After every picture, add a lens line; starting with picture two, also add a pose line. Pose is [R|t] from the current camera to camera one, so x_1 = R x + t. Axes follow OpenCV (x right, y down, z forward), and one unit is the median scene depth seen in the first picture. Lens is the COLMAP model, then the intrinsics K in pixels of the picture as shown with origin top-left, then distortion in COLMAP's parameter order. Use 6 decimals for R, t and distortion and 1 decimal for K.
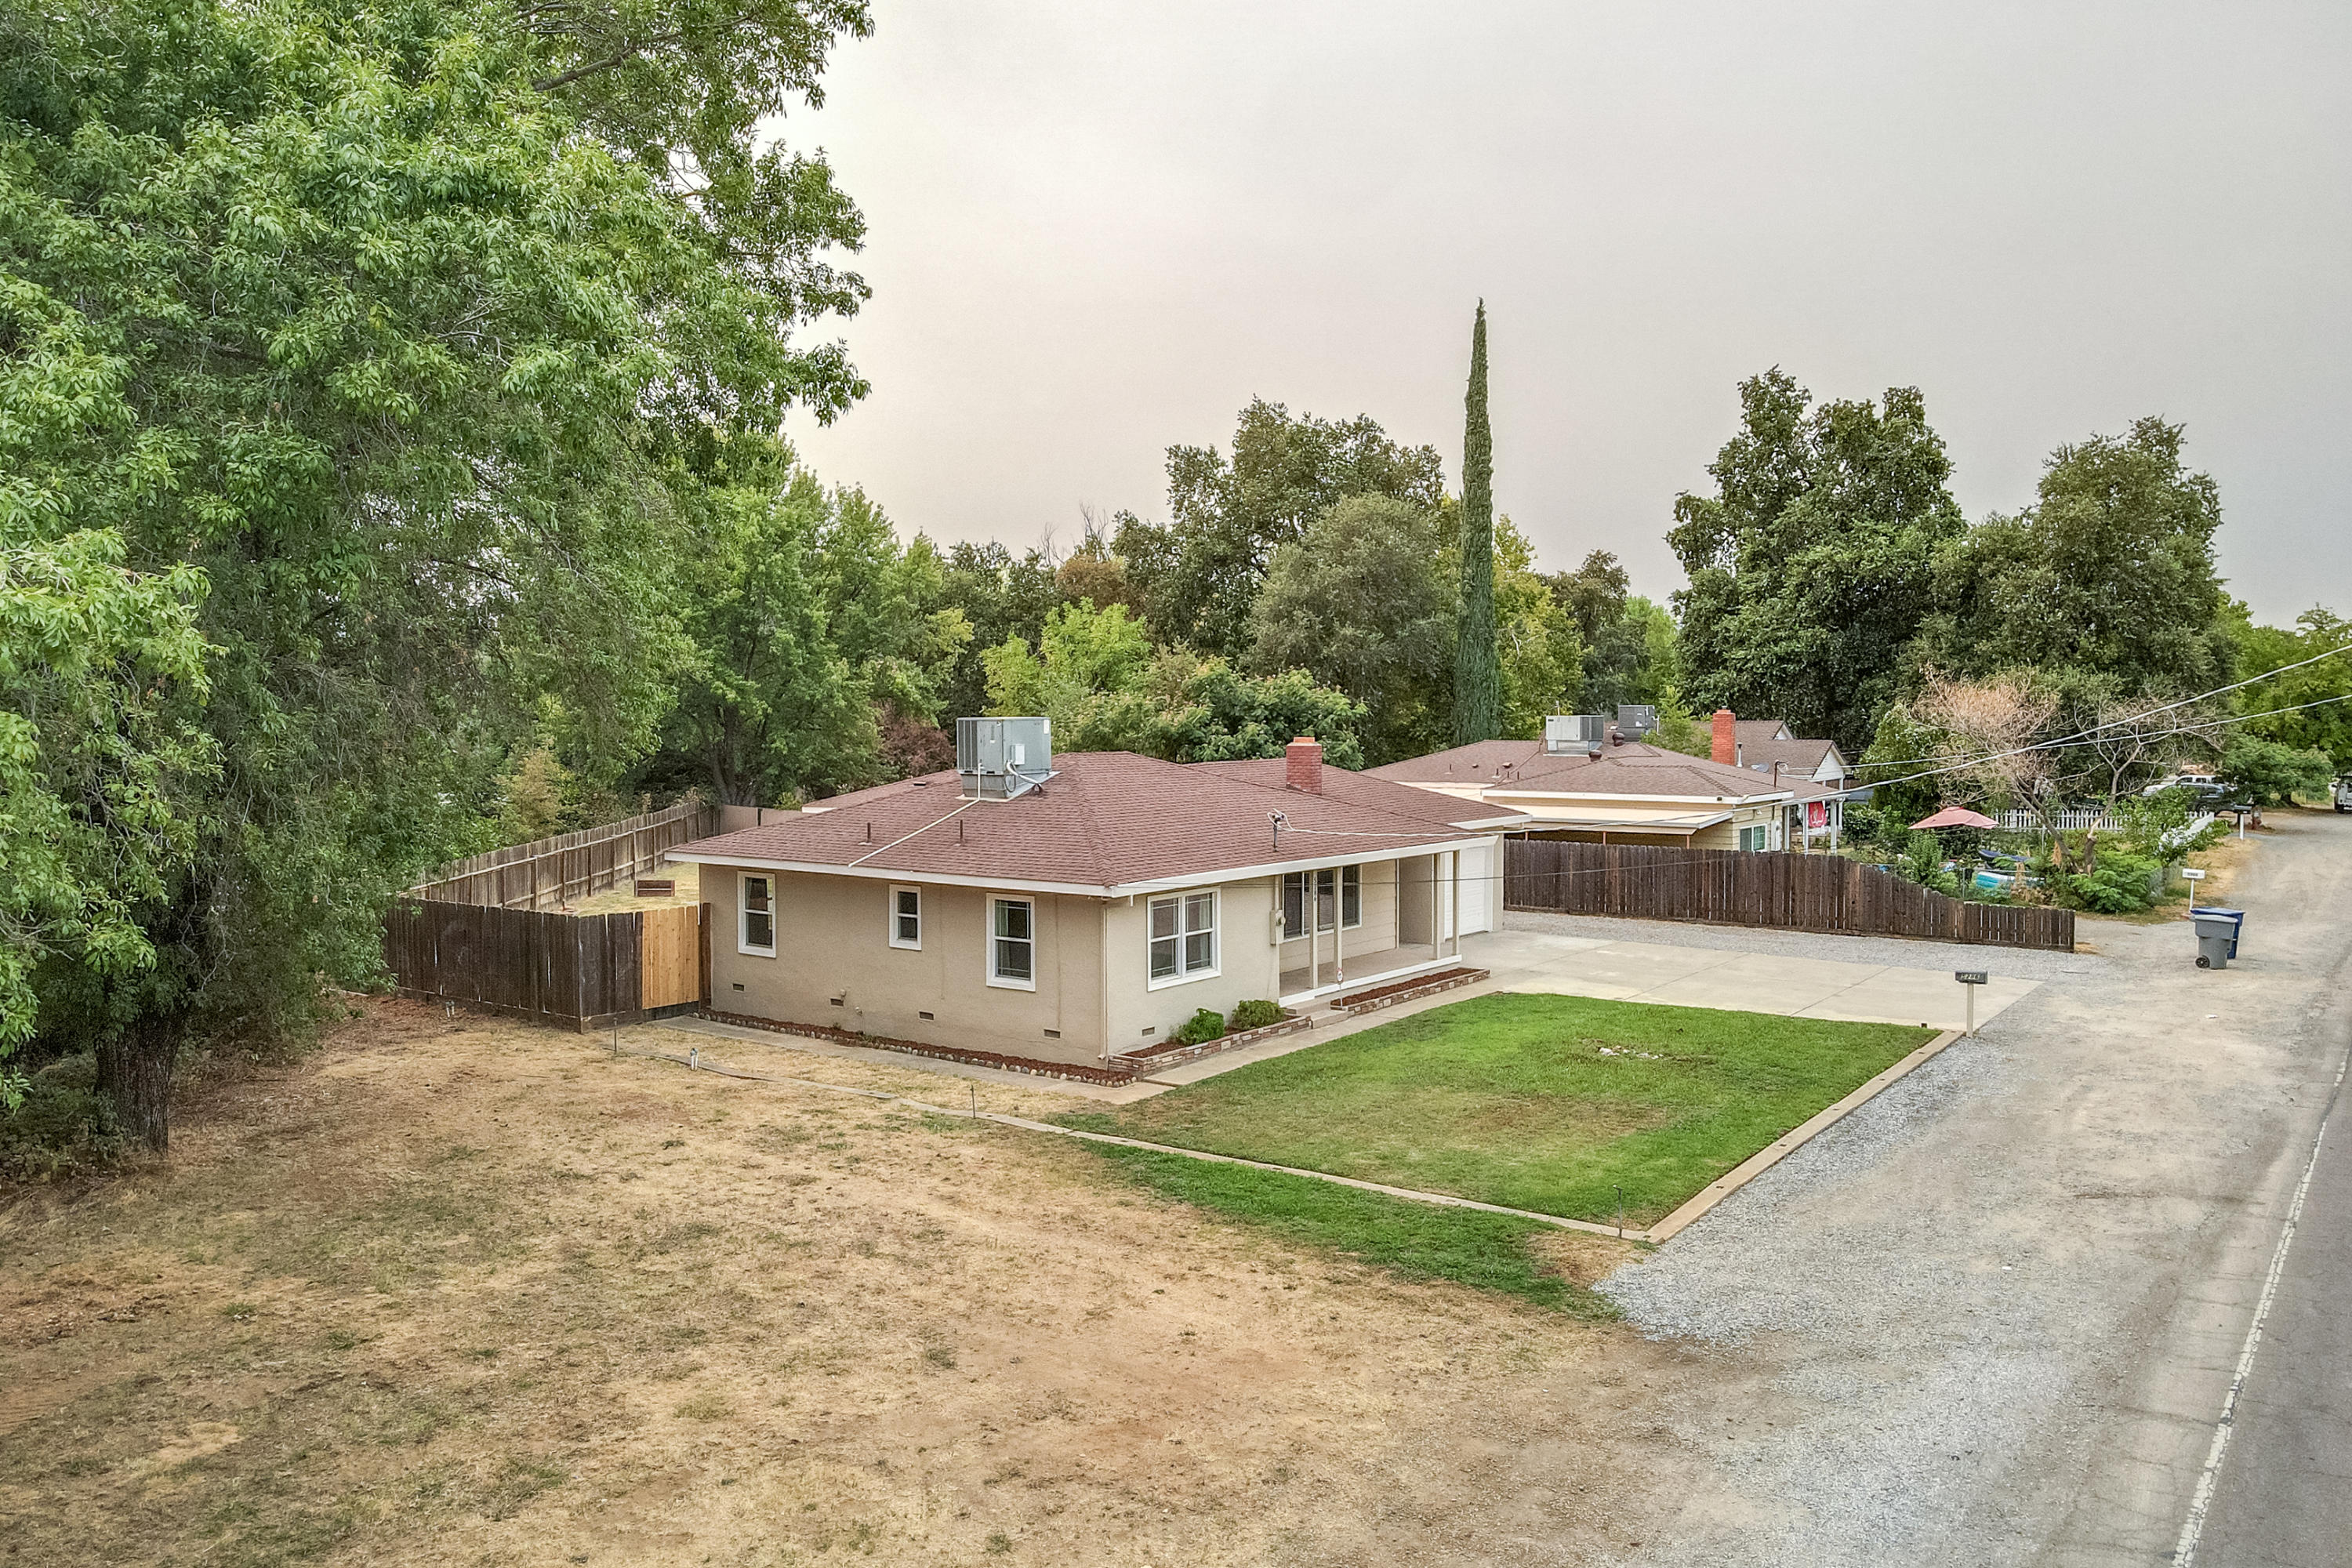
lens RADIAL K [[1734.2, 0, 1164.7], [0, 1734.2, 798.8], [0, 0, 1]] dist [0.007498, 0.015814]
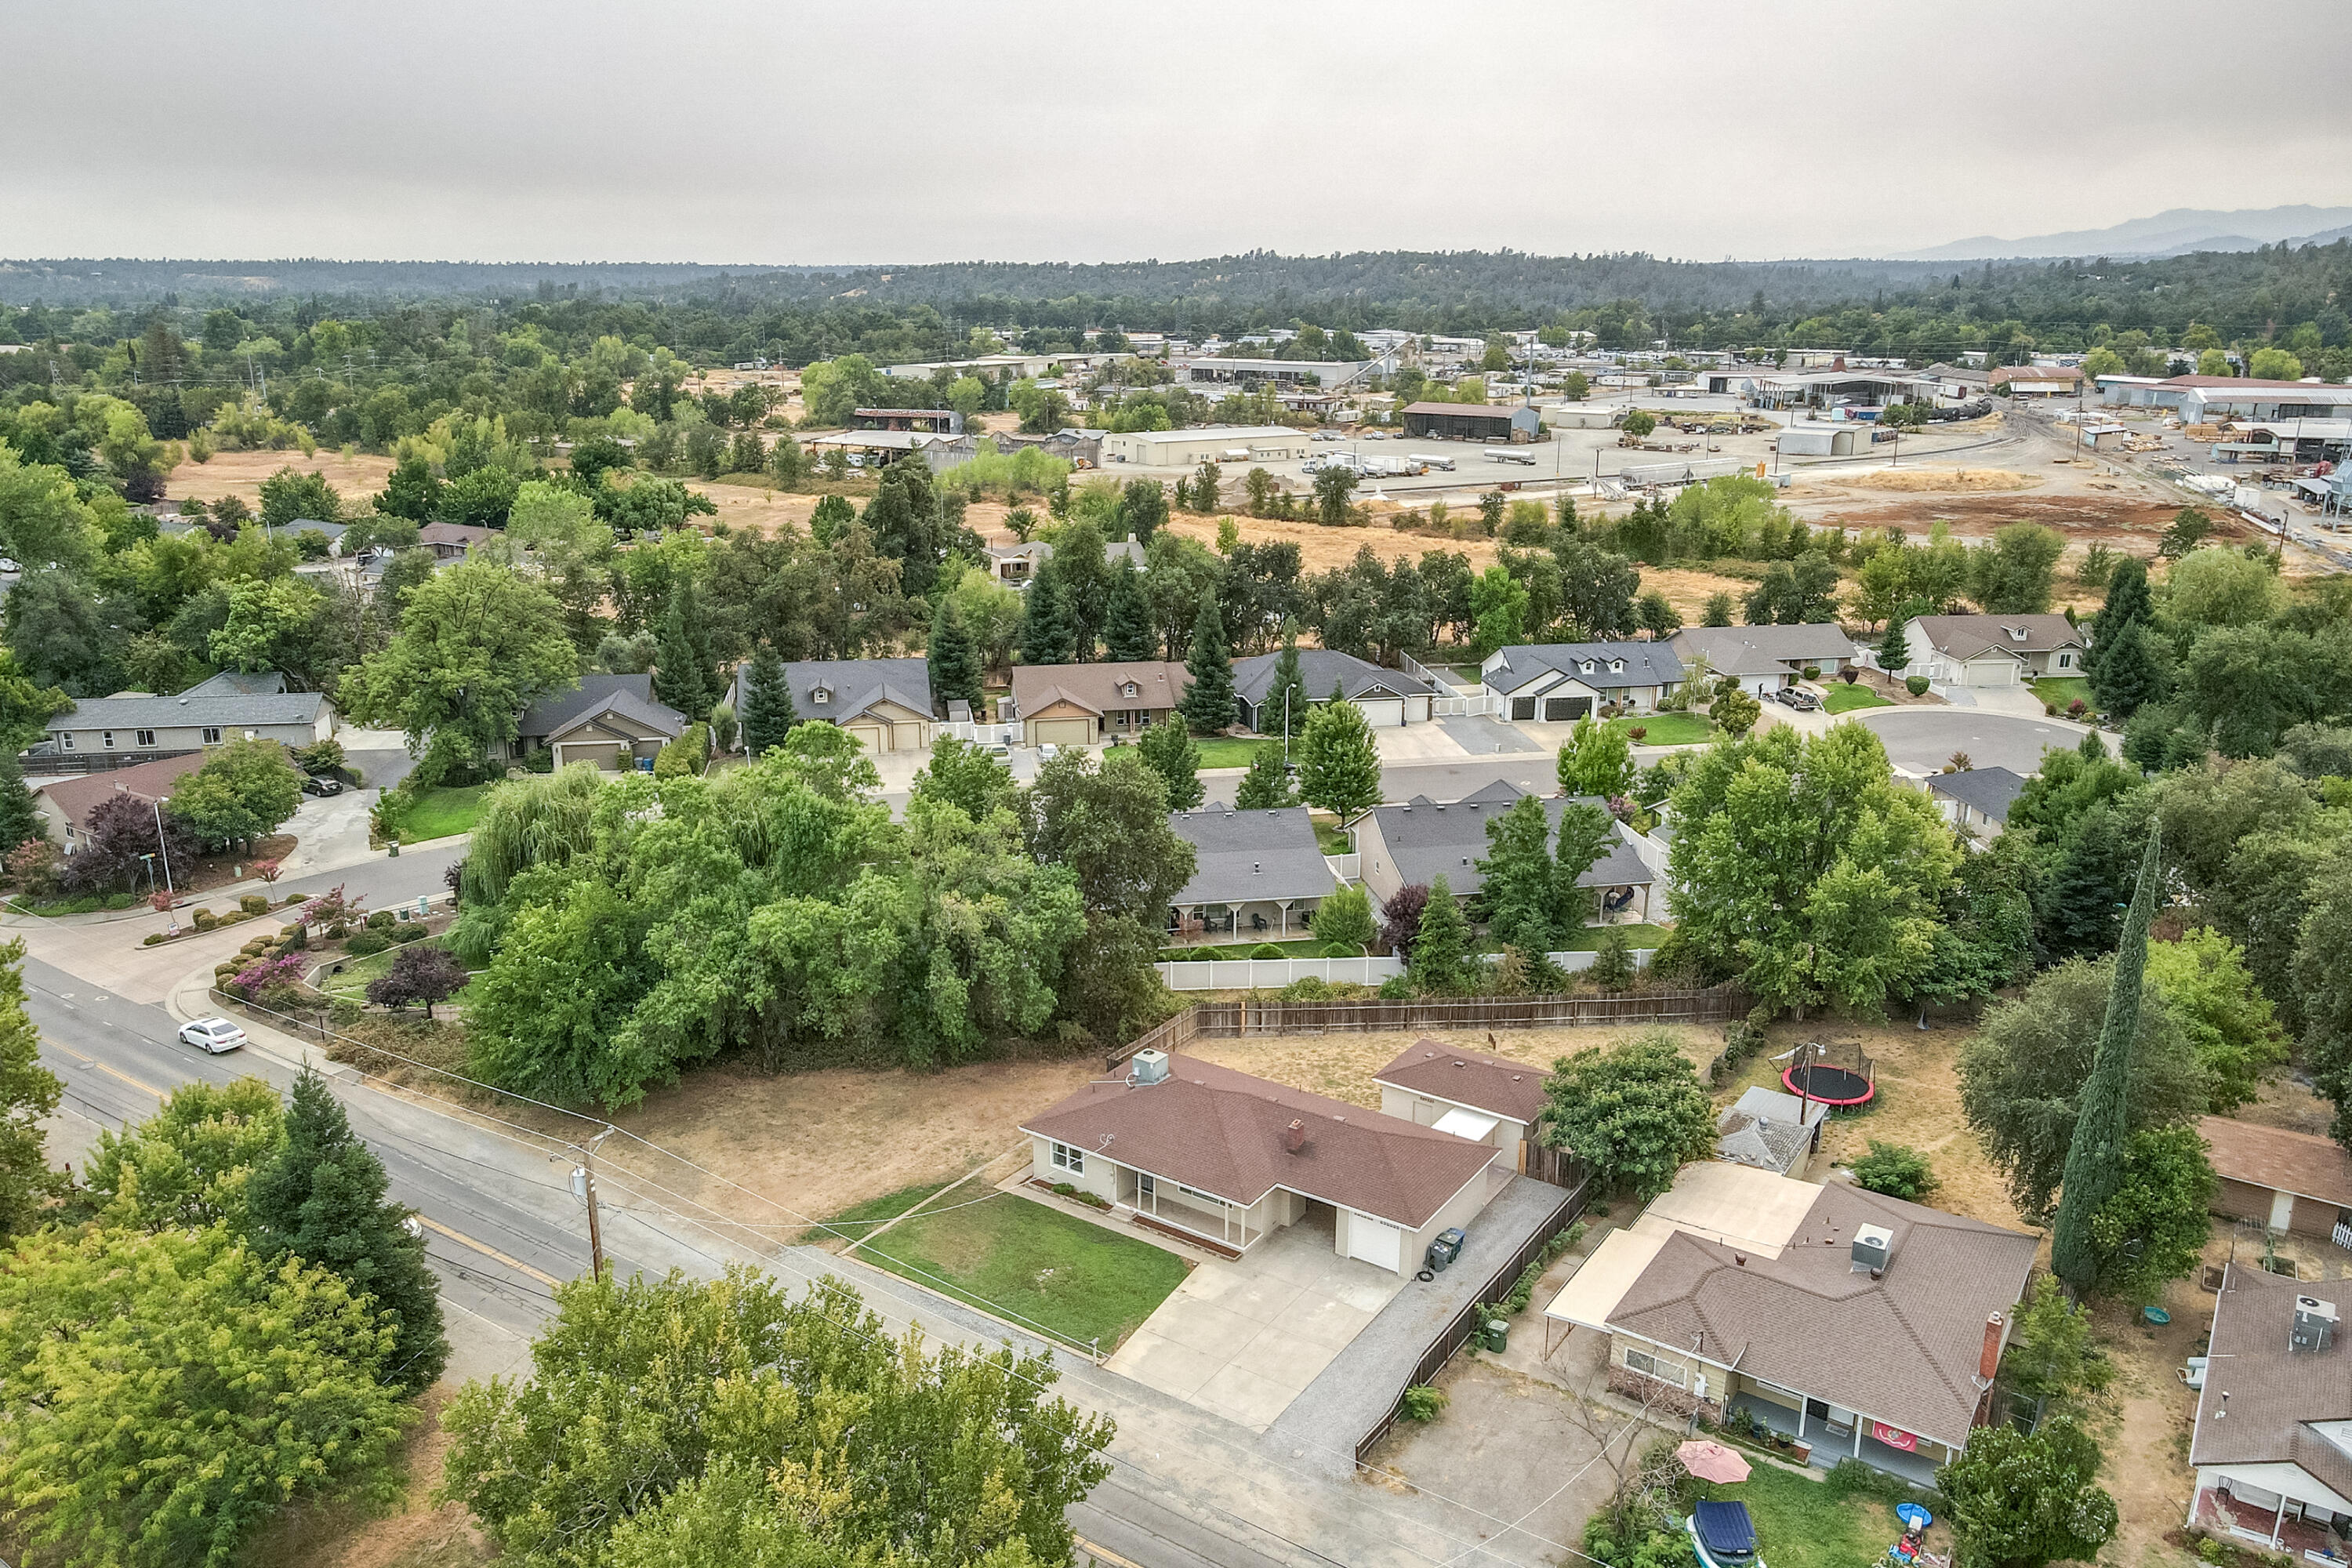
lens RADIAL K [[1734.2, 0, 1162.9], [0, 1734.2, 795.0], [0, 0, 1]] dist [0.007498, 0.015814]
pose [[0.039250, 0.287819, -0.956880, 2.182591], [-0.054157, 0.956823, 0.285581, -1.112897], [0.997761, 0.040613, 0.053143, 0.832828]]
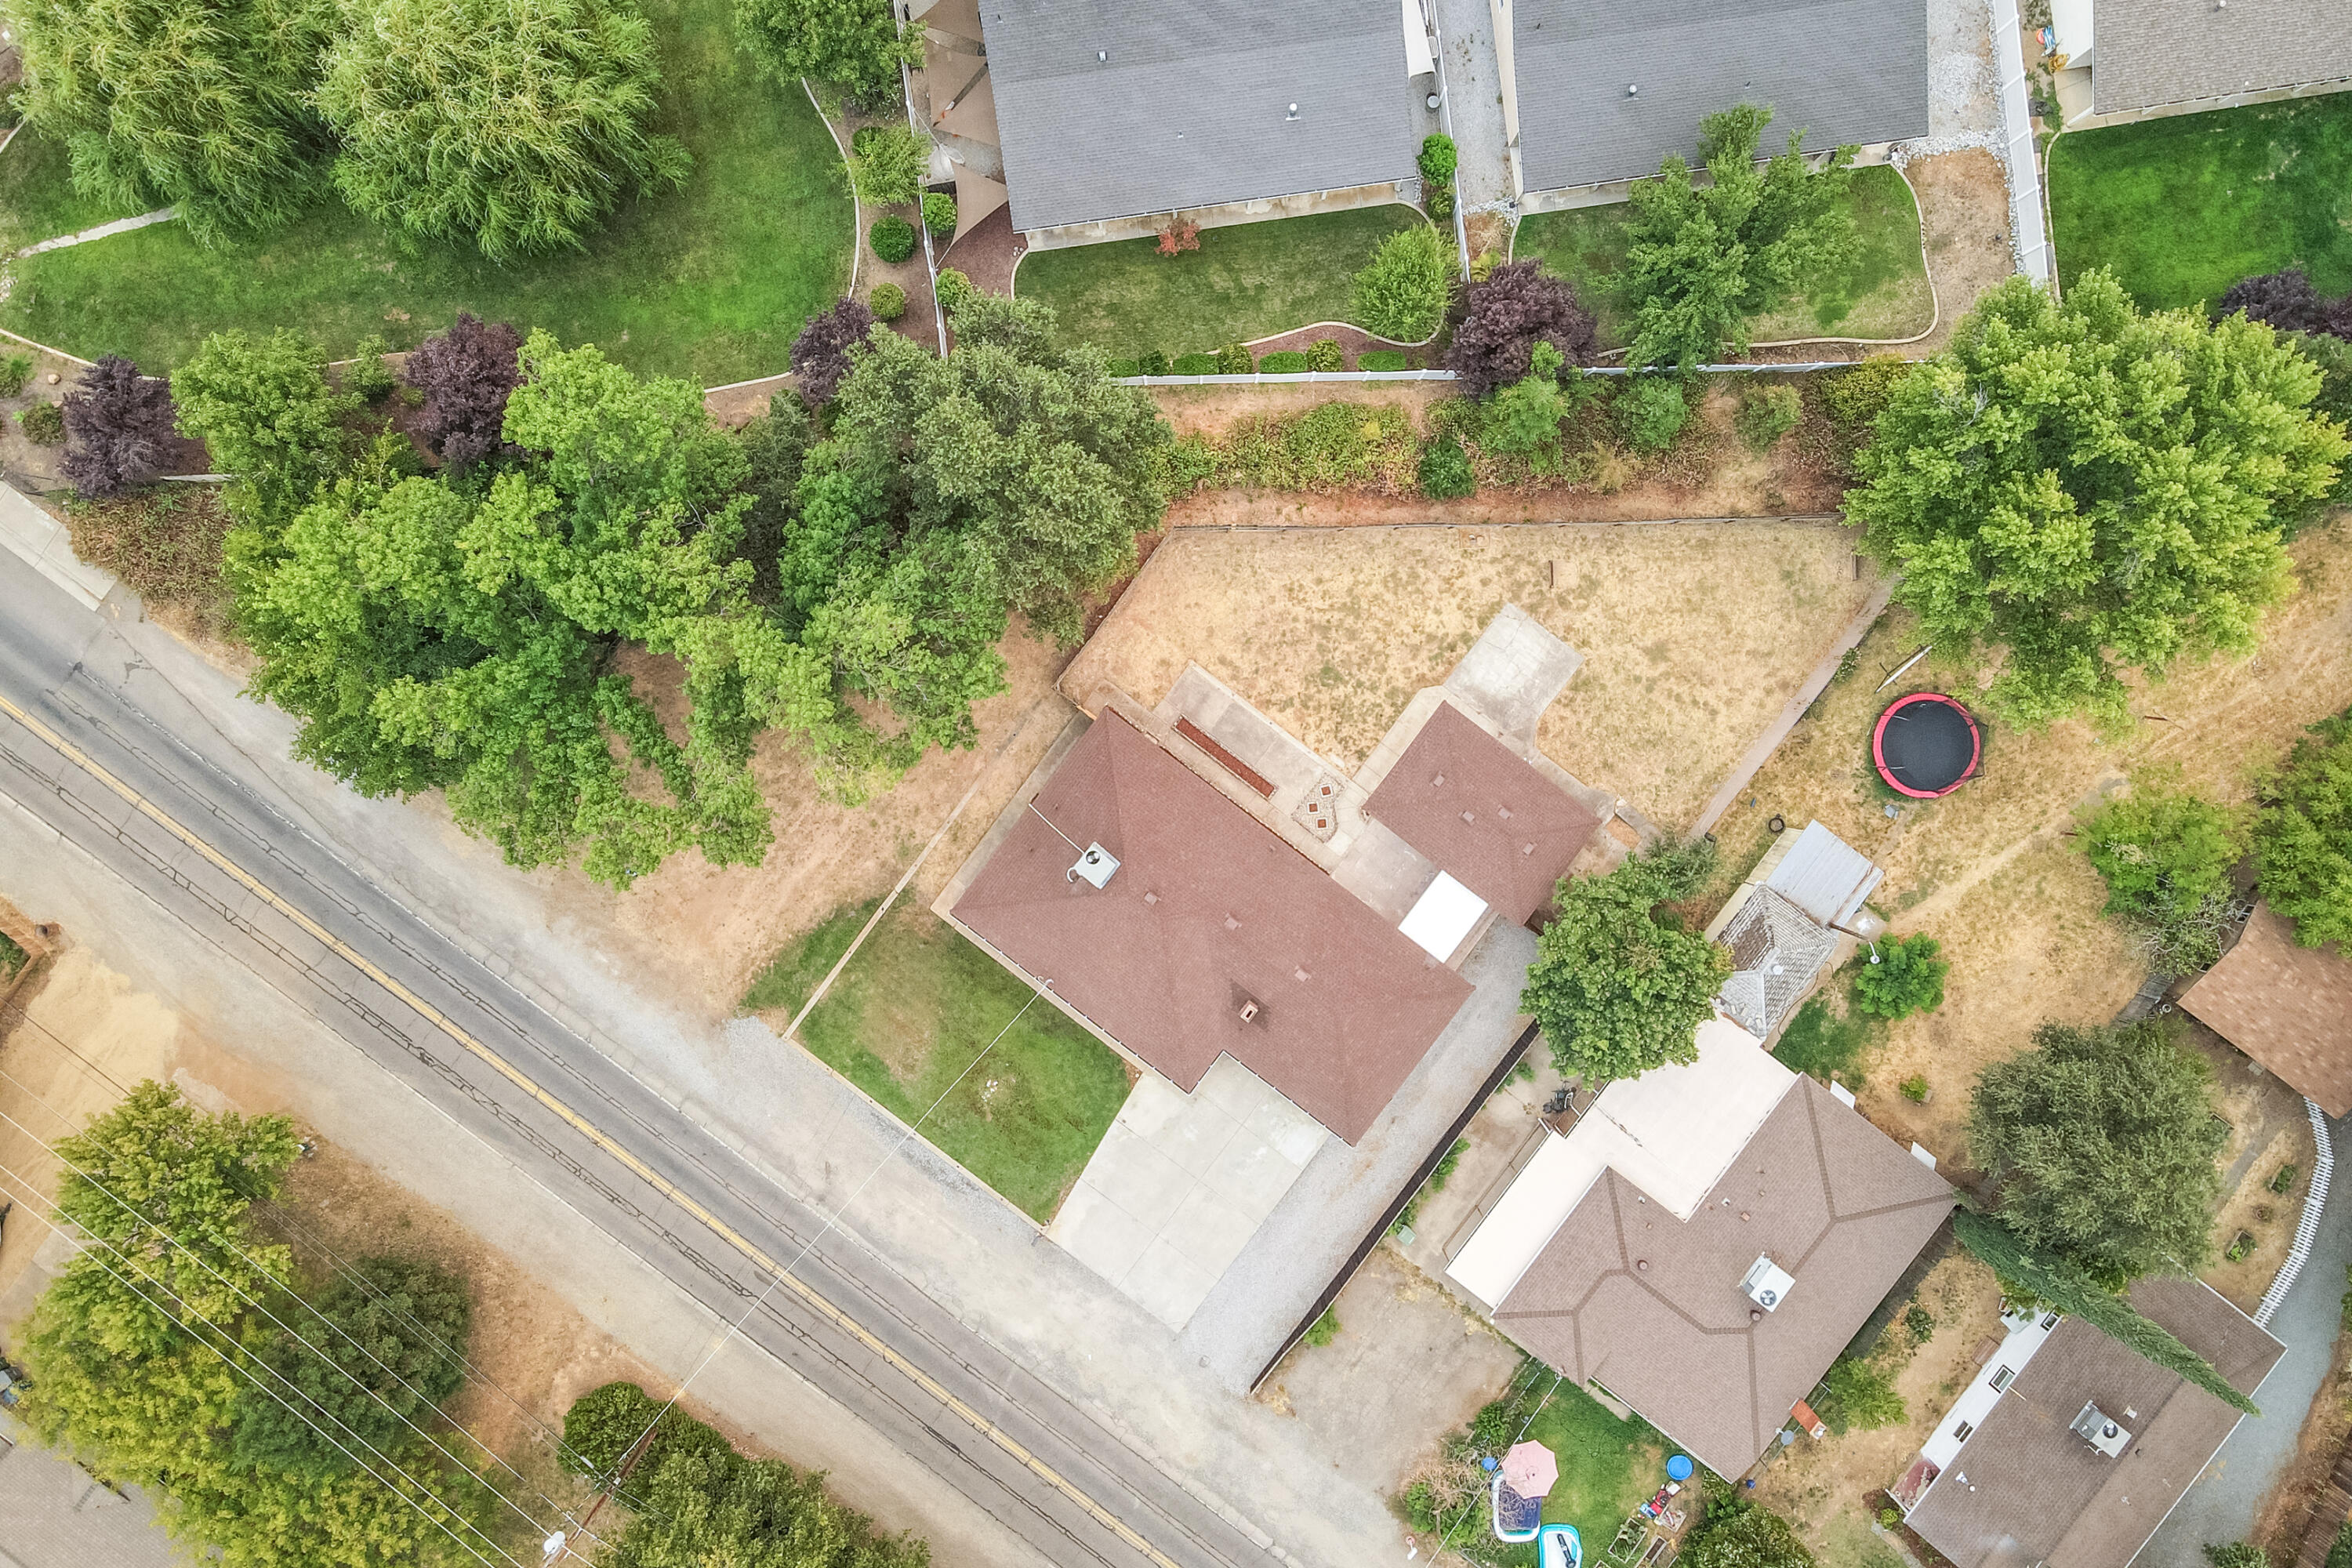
lens RADIAL K [[1629.4, 0, 1193.3], [0, 1629.4, 779.9], [0, 0, 1]] dist [0.007856, 0.016567]
pose [[-0.003221, 0.999671, 0.025428, -0.241702], [-0.041036, -0.025538, 0.998831, -2.020030], [0.999152, 0.002174, 0.041105, 1.003891]]
